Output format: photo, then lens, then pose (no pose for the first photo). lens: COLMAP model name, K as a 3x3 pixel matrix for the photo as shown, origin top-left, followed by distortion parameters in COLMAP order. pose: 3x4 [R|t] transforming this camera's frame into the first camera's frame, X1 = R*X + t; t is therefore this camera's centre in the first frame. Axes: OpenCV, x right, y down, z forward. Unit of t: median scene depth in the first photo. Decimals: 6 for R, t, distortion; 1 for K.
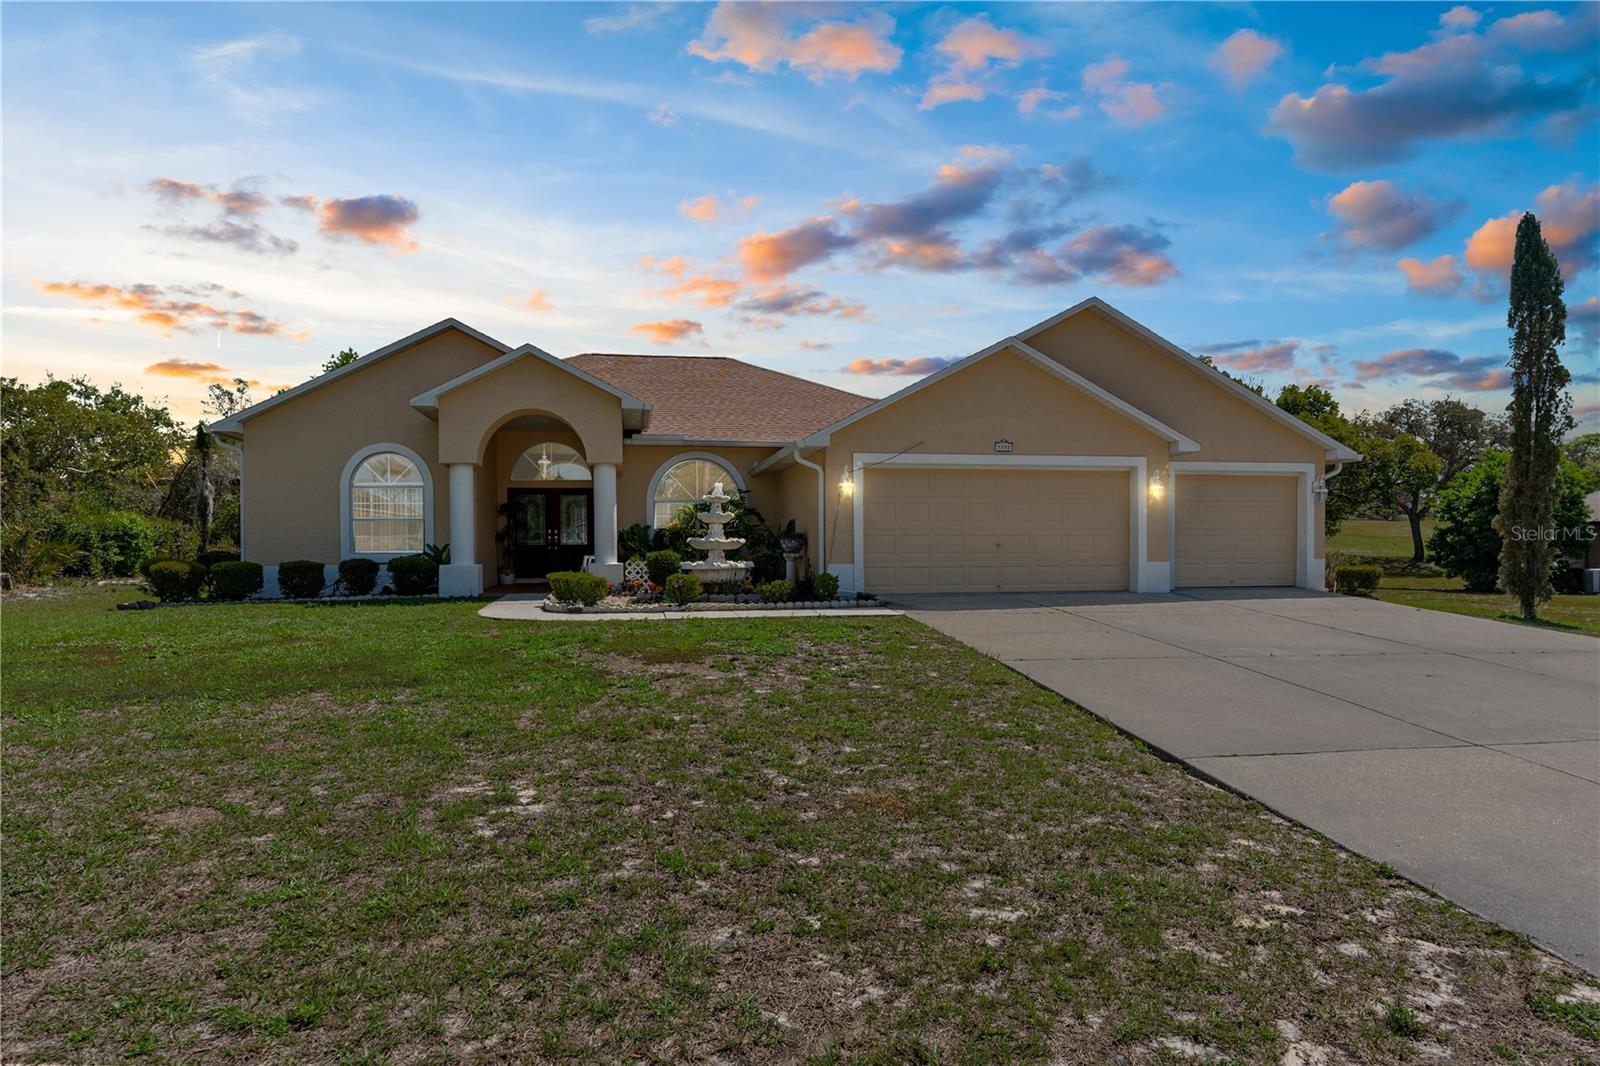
lens RADIAL K [[905.2, 0, 802.5], [0, 905.2, 548.6], [0, 0, 1]] dist [0.004180, 0.001572]
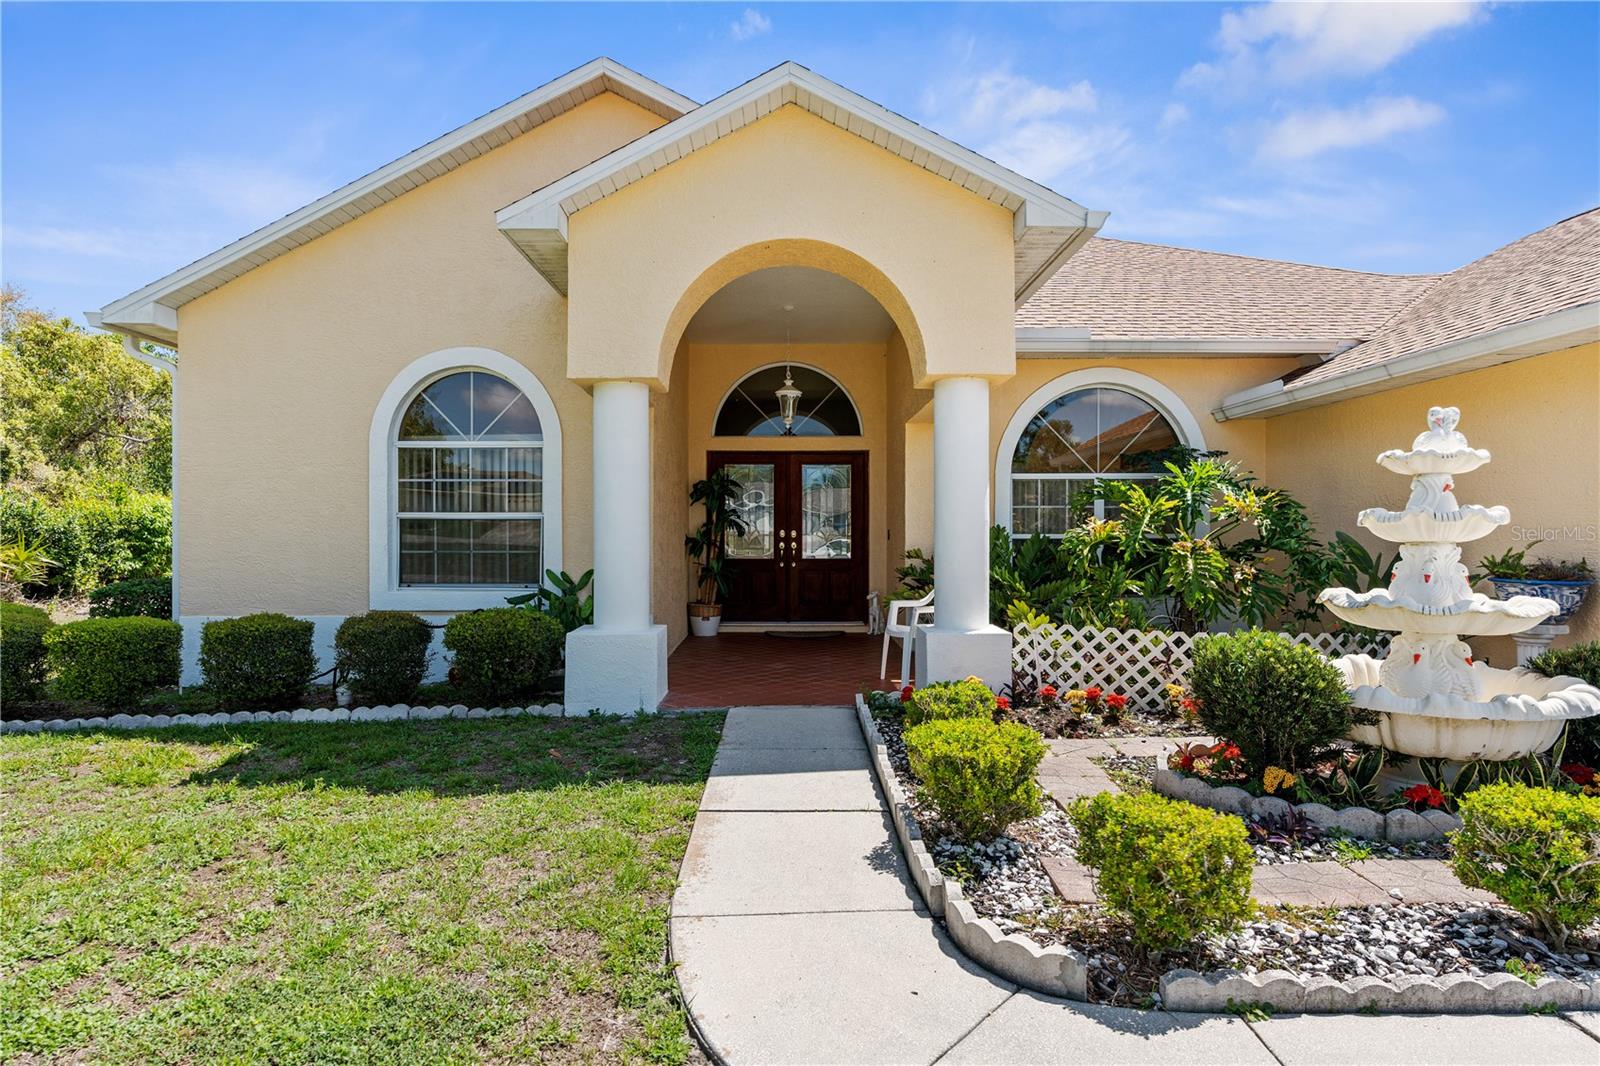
lens RADIAL K [[901.2, 0, 795.0], [0, 901.2, 517.0], [0, 0, 1]] dist [0.001610, 0.000481]
pose [[0.984186, 0.004401, -0.177082, -0.221612], [-0.006265, 0.999931, -0.009970, -0.028881], [0.177026, 0.010922, 0.984146, 0.600402]]
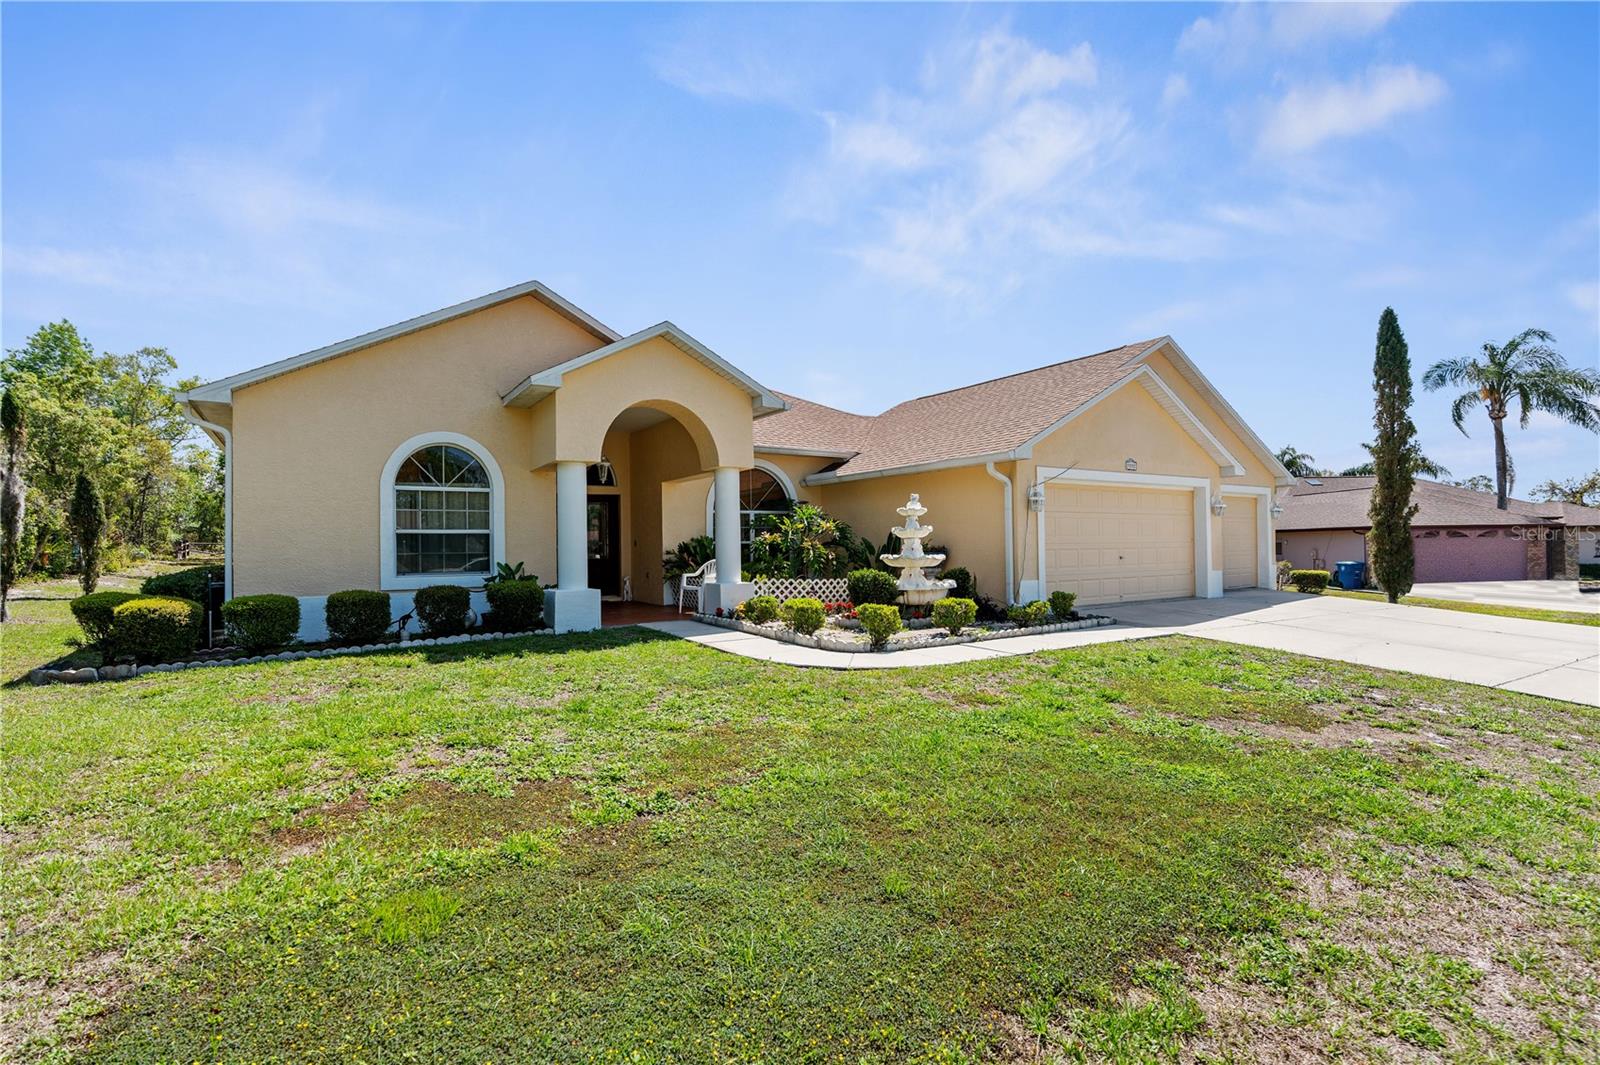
lens RADIAL K [[738.2, 0, 789.5], [0, 738.2, 521.6], [0, 0, 1]] dist [-0.001517, 0.000213]
pose [[0.927197, 0.007042, 0.374509, -0.434278], [0.005680, 0.999444, -0.032855, -0.018936], [-0.374532, 0.032590, 0.926641, 0.322647]]
